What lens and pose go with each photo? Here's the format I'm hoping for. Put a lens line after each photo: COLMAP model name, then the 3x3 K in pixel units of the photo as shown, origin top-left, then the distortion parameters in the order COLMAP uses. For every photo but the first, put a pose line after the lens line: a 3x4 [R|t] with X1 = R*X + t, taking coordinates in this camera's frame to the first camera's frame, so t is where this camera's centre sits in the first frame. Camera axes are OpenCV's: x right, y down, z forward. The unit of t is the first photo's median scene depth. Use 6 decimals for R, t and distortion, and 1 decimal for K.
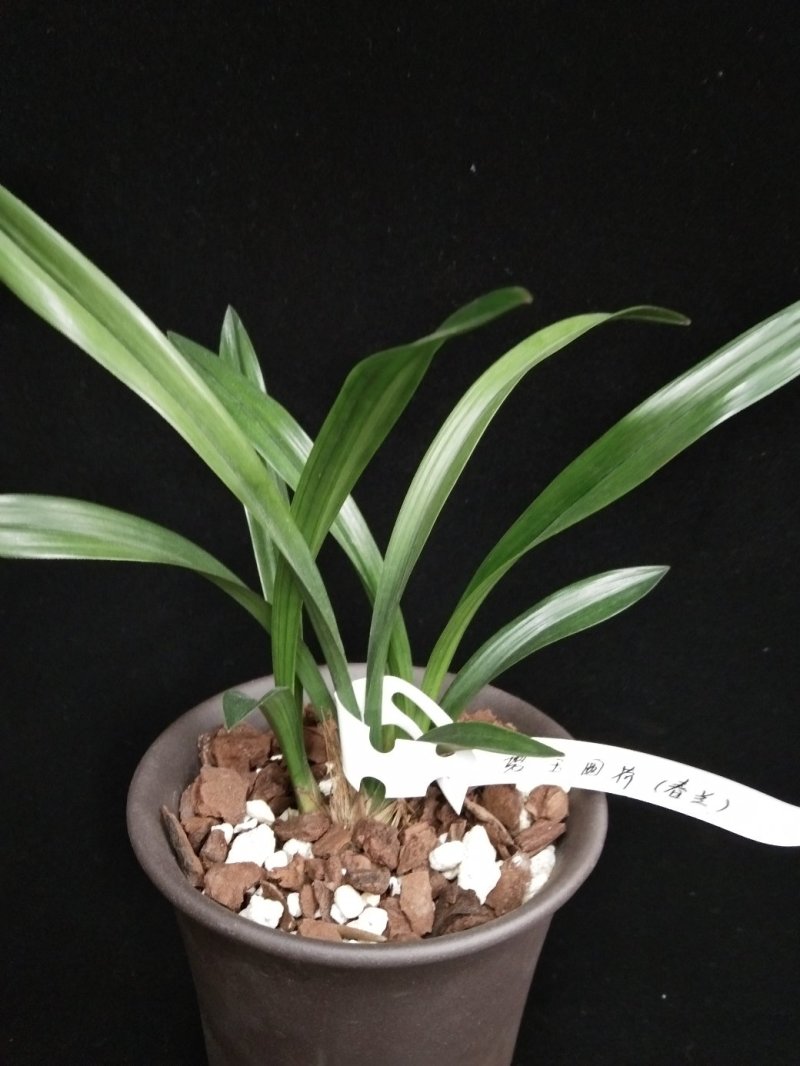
lens RADIAL K [[889.6, 0, 406.1], [0, 889.6, 524.1], [0, 0, 1]] dist [0.088209, -0.281137]
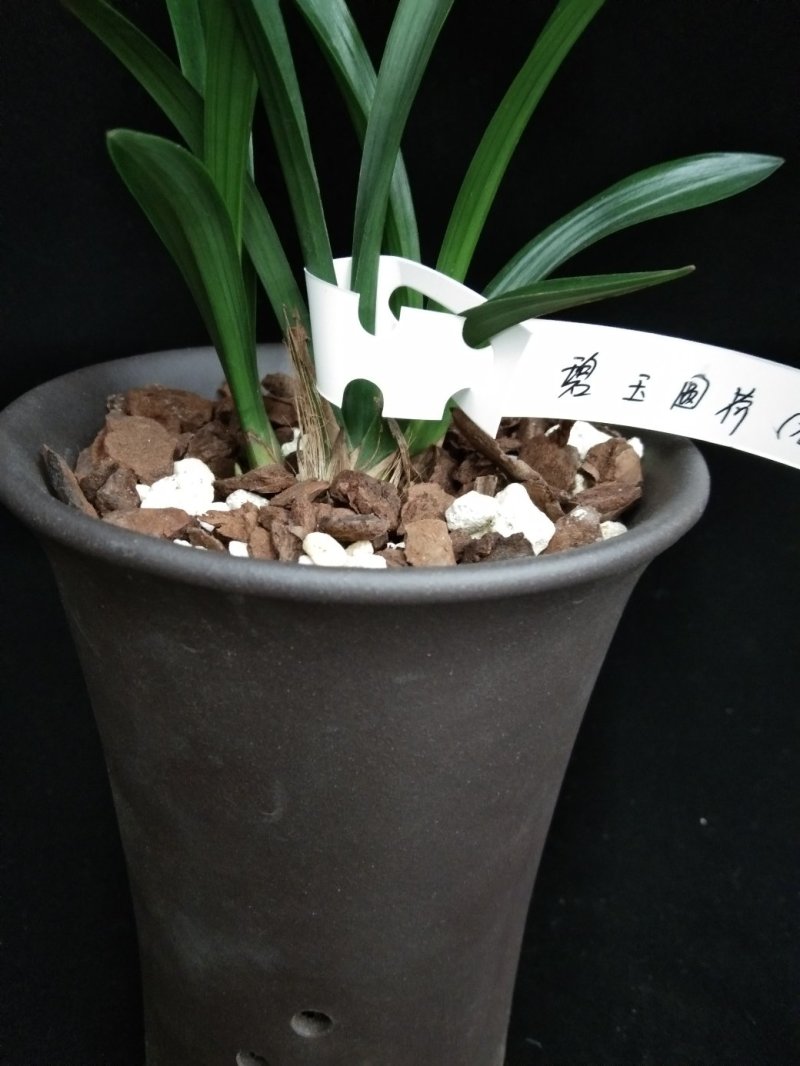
lens RADIAL K [[881.5, 0, 400.0], [0, 881.5, 533.0], [0, 0, 1]] dist [0.131925, -0.423388]
pose [[0.999451, 0.013150, 0.030423, -0.027678], [-0.015719, 0.996188, 0.085803, 0.324957], [-0.029178, -0.086234, 0.995848, 0.338184]]
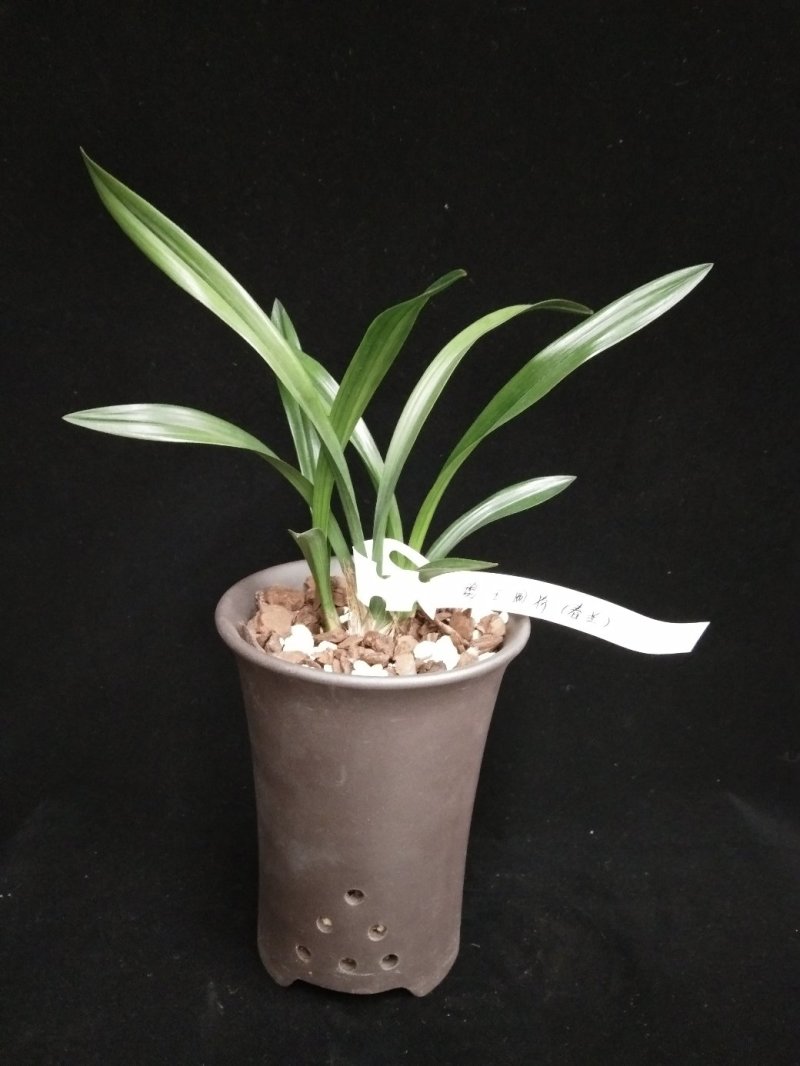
lens RADIAL K [[881.5, 0, 400.0], [0, 881.5, 533.0], [0, 0, 1]] dist [0.131925, -0.423388]
pose [[0.999872, 0.005289, 0.015100, -0.021531], [-0.004932, 0.999710, -0.023567, 0.201306], [-0.015221, 0.023489, 0.999608, -0.520438]]
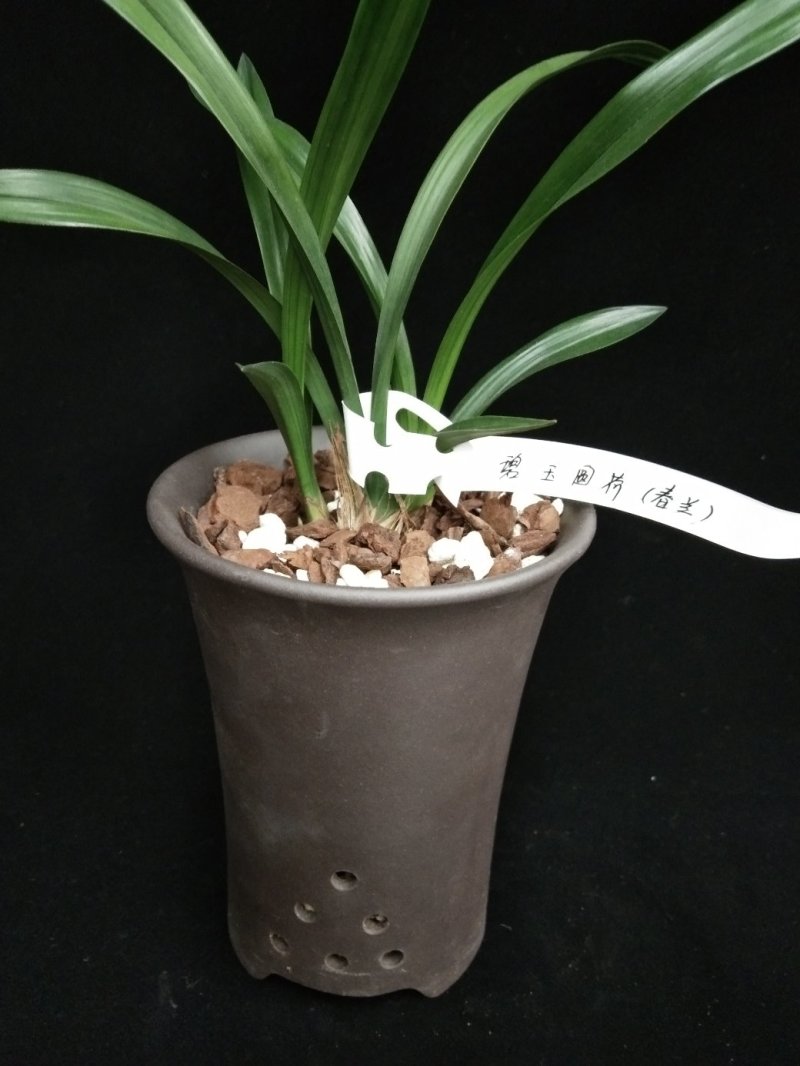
lens RADIAL K [[881.5, 0, 400.0], [0, 881.5, 533.0], [0, 0, 1]] dist [0.131925, -0.423388]
pose [[0.999661, 0.016920, -0.019772, 0.012391], [-0.015169, 0.996217, 0.085562, 0.254780], [0.021145, -0.085233, 0.996137, -0.058311]]
